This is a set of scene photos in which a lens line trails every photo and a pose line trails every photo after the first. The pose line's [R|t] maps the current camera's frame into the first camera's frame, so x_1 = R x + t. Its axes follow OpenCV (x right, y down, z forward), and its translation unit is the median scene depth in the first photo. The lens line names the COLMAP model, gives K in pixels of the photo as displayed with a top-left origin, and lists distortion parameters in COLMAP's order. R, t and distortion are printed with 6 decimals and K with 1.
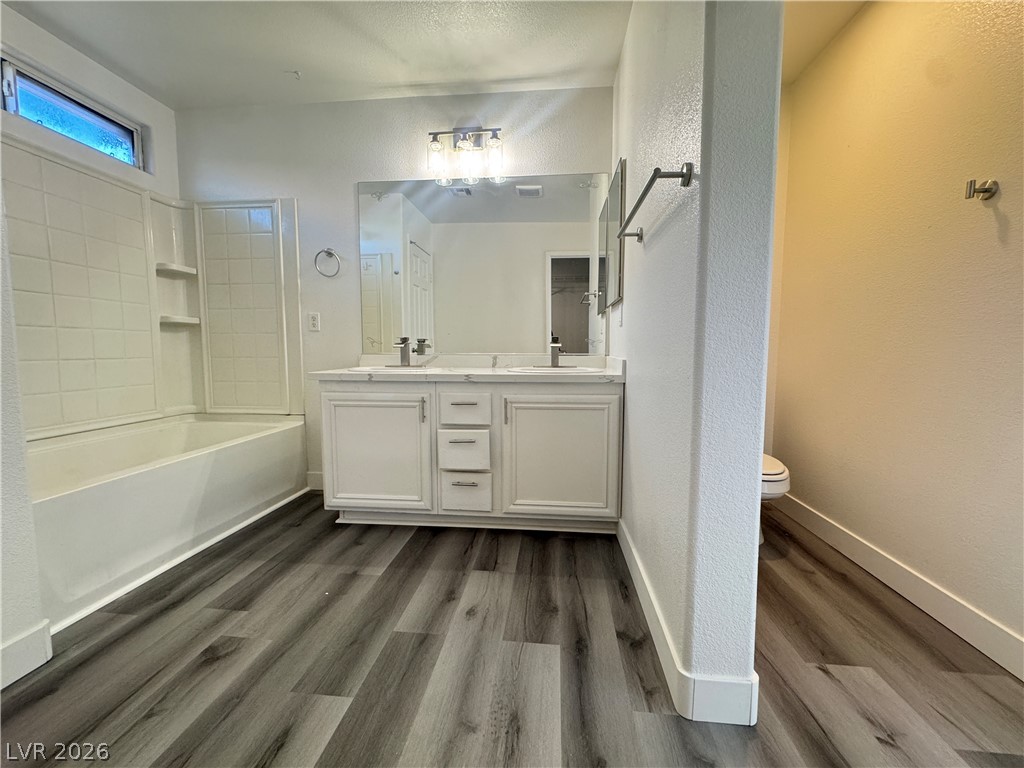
lens RADIAL K [[409.0, 0, 512.0], [0, 409.0, 384.0], [0, 0, 1]] dist [-0.003225, -0.000614]
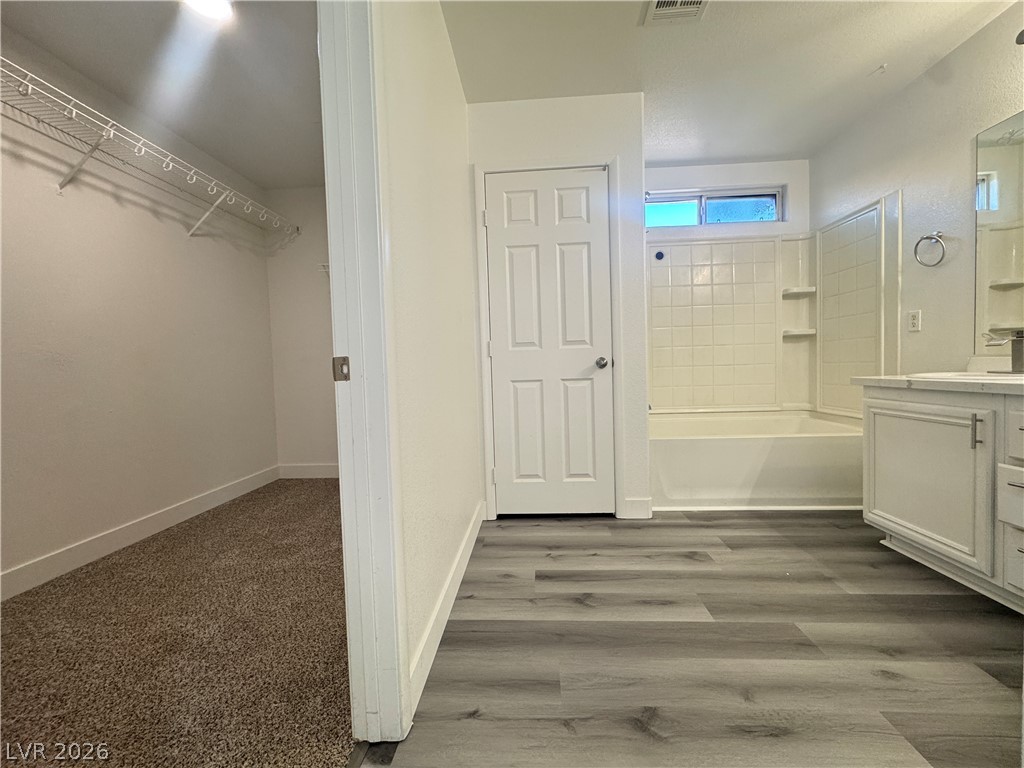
lens RADIAL K [[407.4, 0, 512.0], [0, 407.4, 384.0], [0, 0, 1]] dist [-0.001112, 0.000115]
pose [[0.033720, 0.039949, -0.998633, 0.451337], [-0.053119, 0.997860, 0.038125, -0.004857], [0.998019, 0.051761, 0.035770, 0.134672]]
